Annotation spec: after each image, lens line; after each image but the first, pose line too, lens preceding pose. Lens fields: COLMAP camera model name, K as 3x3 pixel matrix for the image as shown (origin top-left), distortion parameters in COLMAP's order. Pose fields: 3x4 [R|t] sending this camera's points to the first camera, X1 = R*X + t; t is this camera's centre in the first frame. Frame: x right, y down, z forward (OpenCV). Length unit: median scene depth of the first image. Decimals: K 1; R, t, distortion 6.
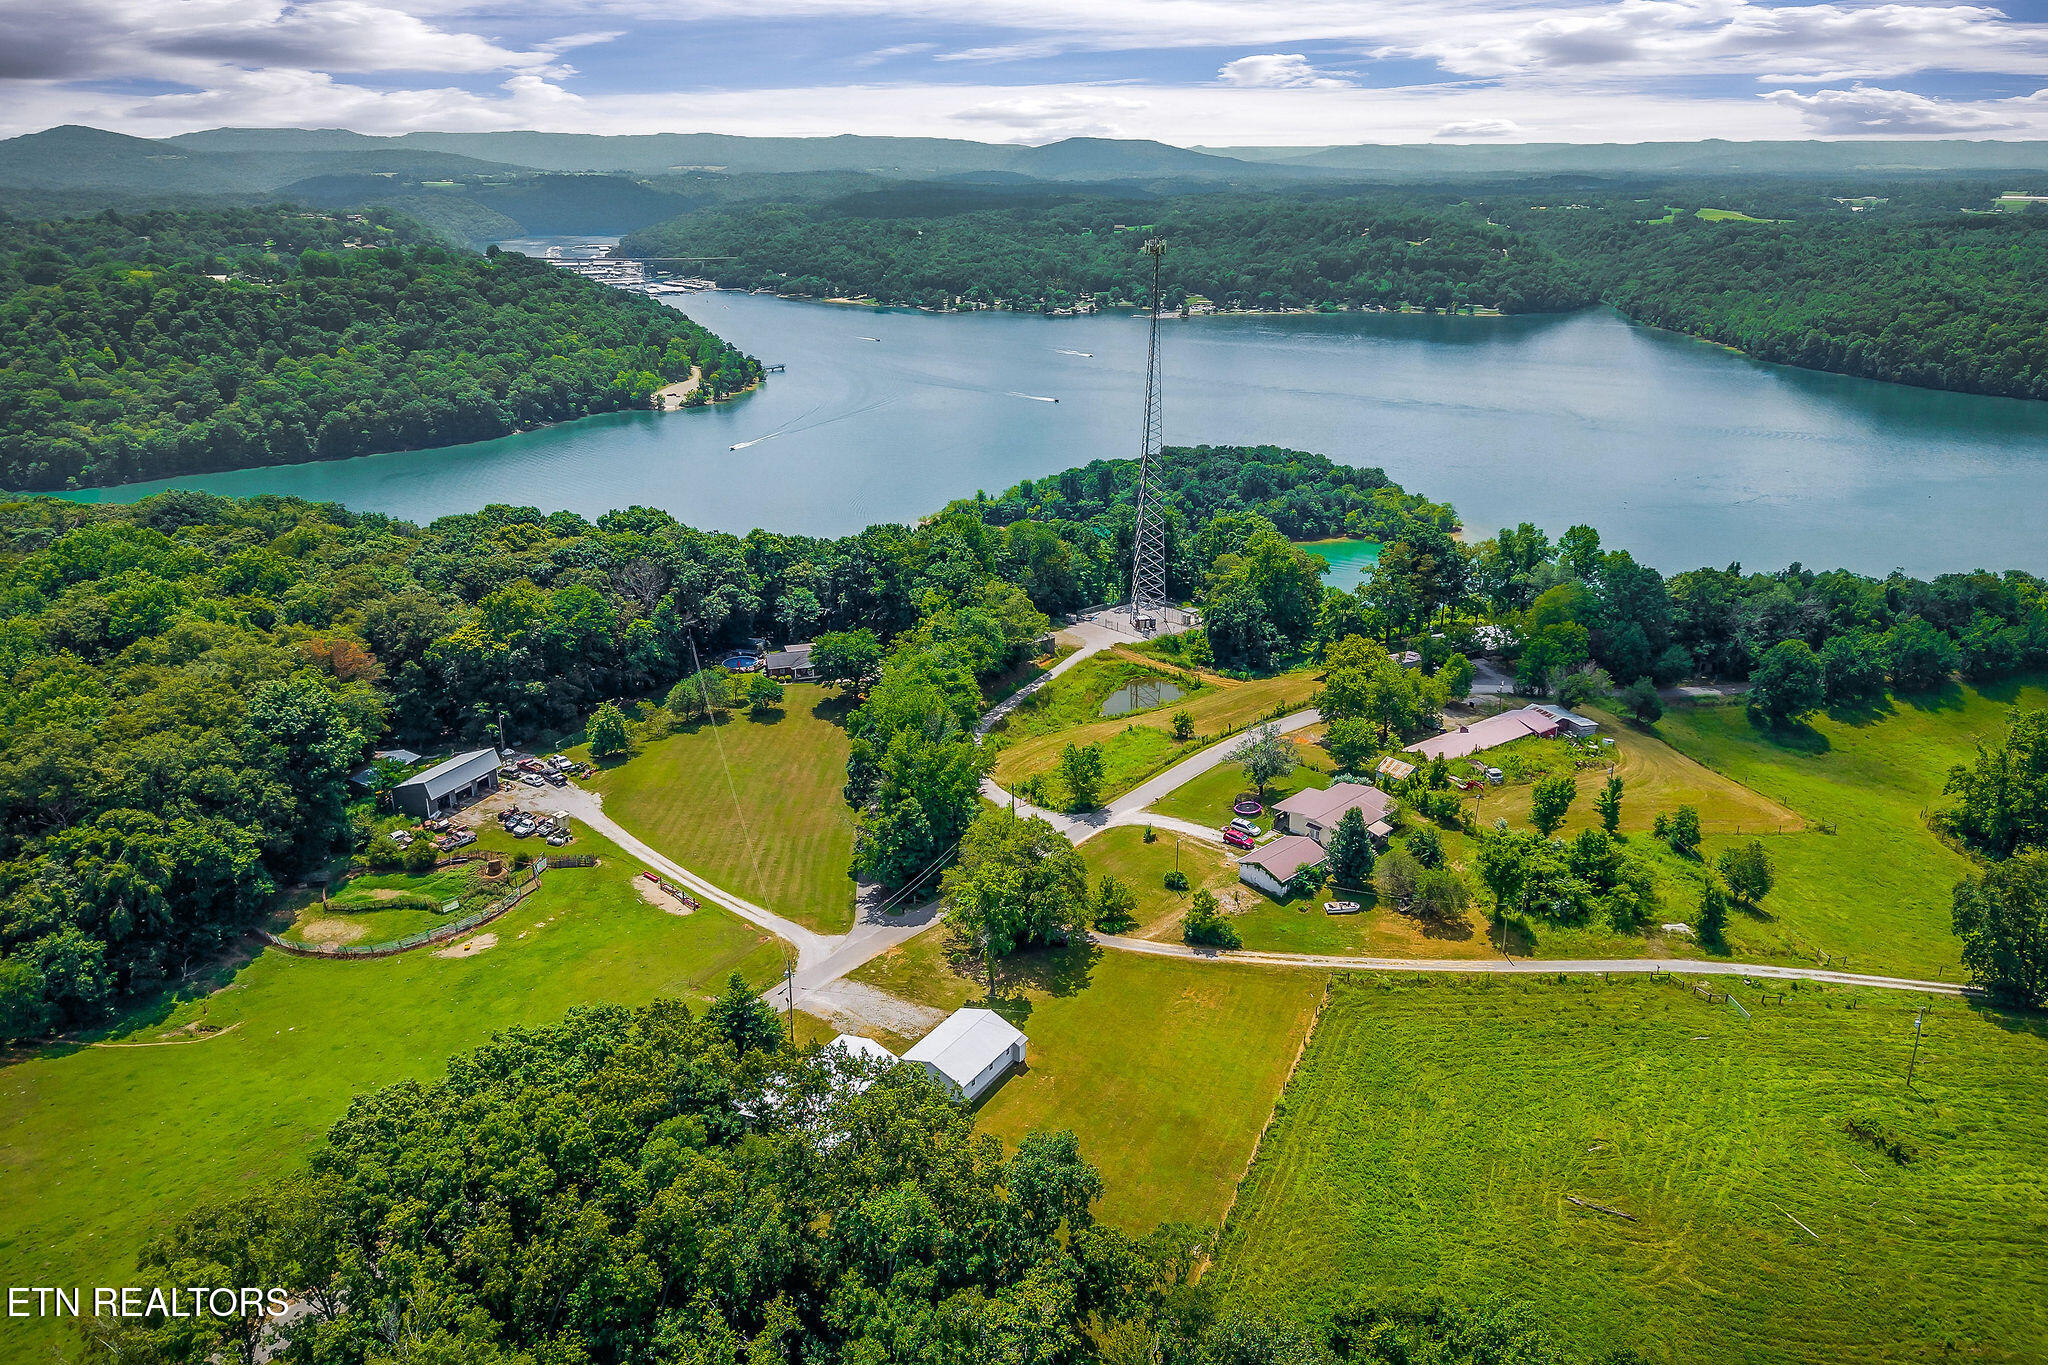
lens RADIAL K [[1386.7, 0, 1012.0], [0, 1386.7, 647.0], [0, 0, 1]] dist [0.037386, -0.036547]
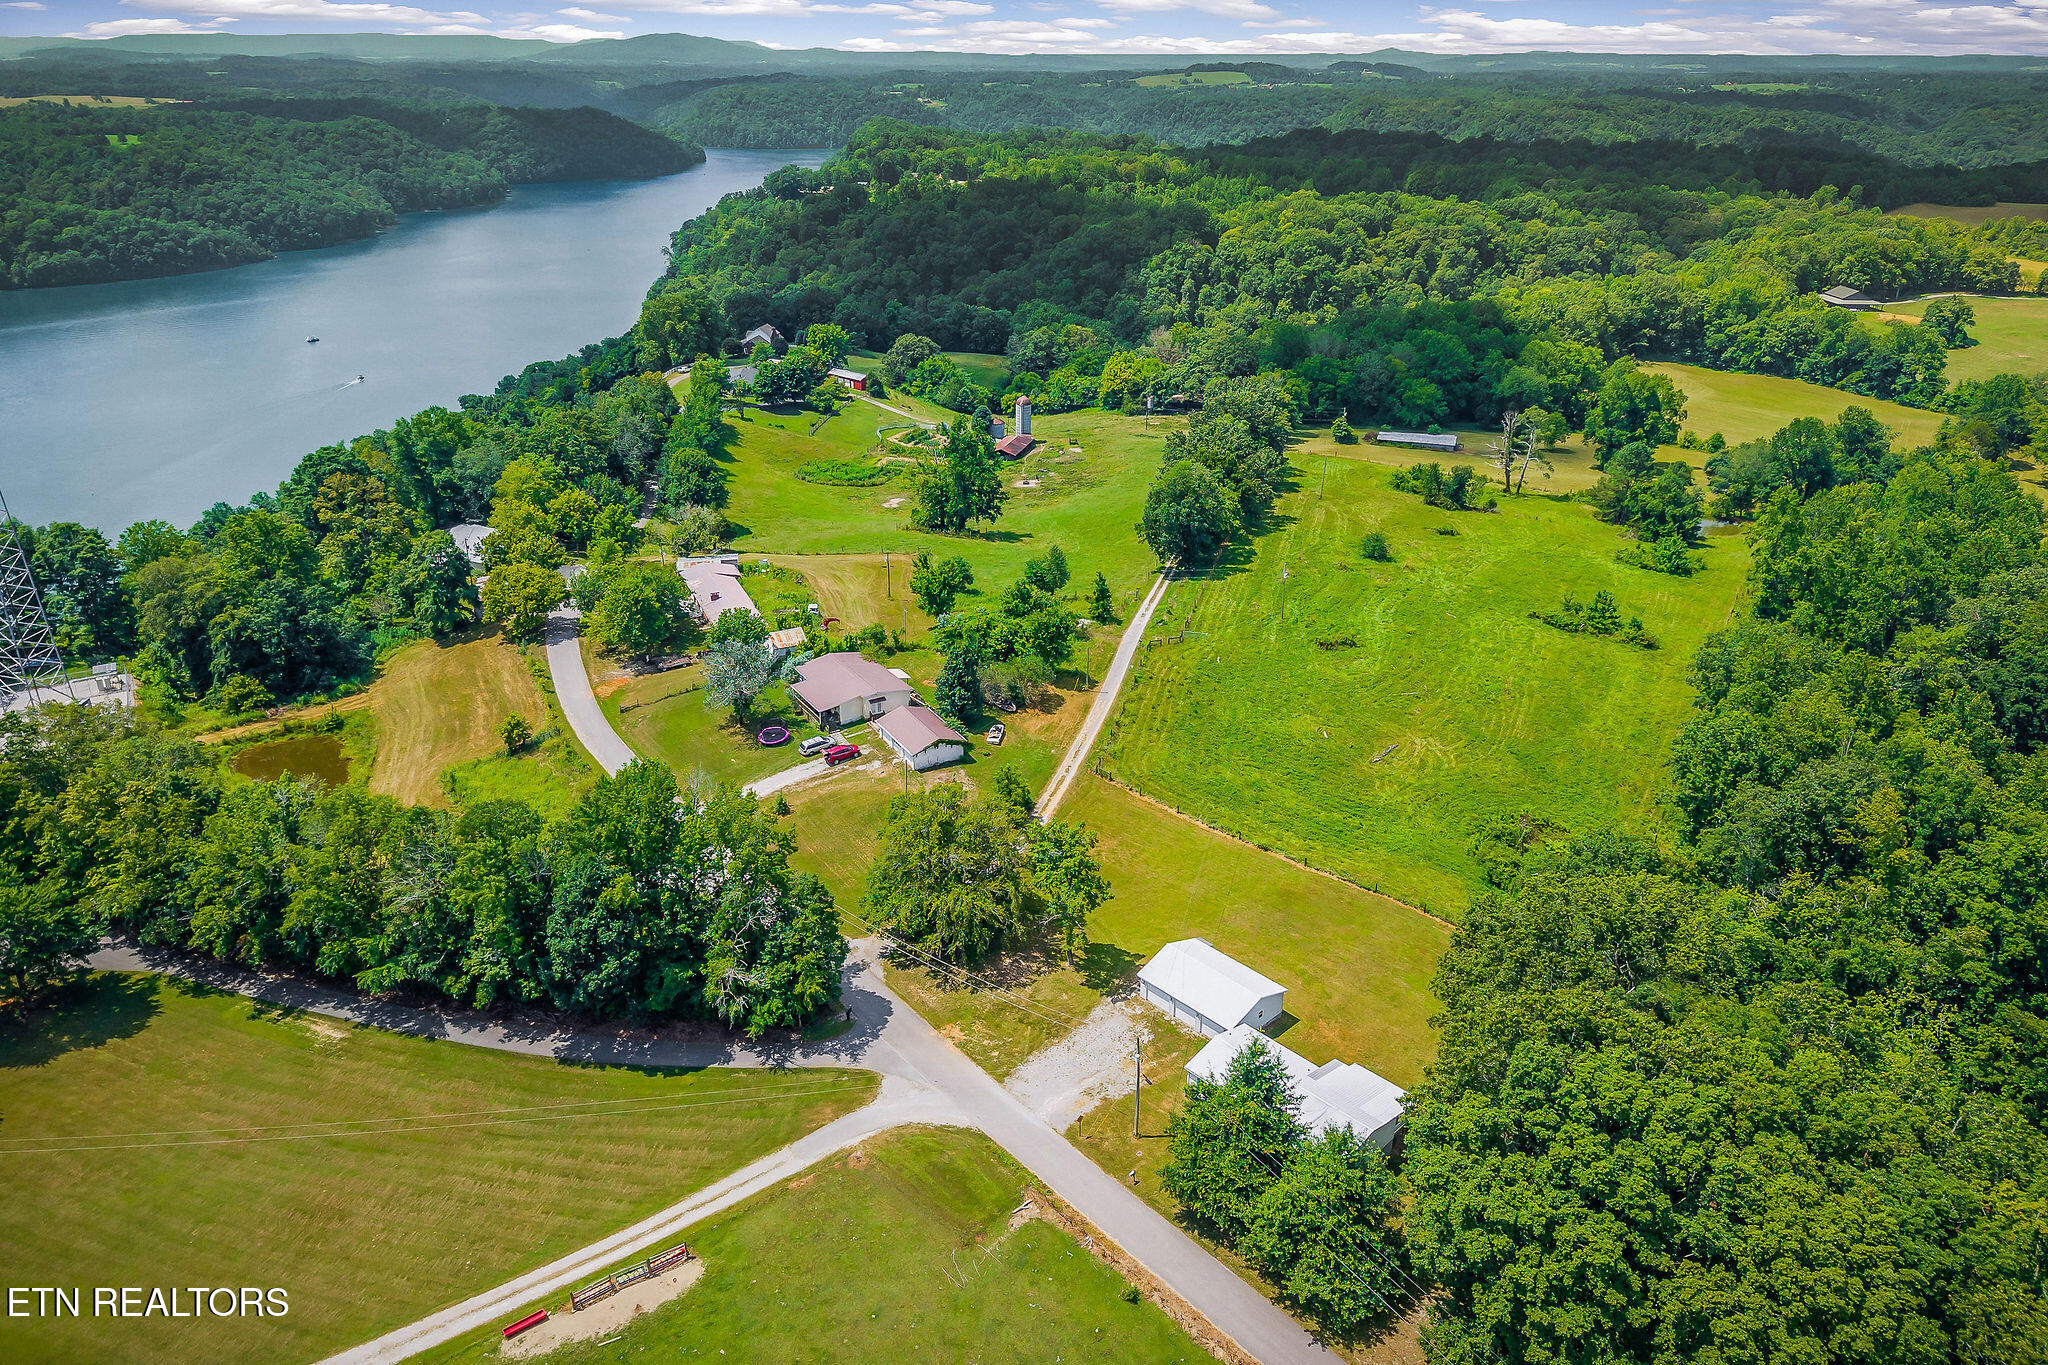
lens RADIAL K [[1386.7, 0, 1012.0], [0, 1386.7, 647.0], [0, 0, 1]] dist [0.037386, -0.036547]
pose [[0.216217, -0.380854, 0.899000, -0.137643], [0.320847, 0.897359, 0.302992, -0.036672], [-0.922121, 0.222930, 0.316220, 0.143888]]
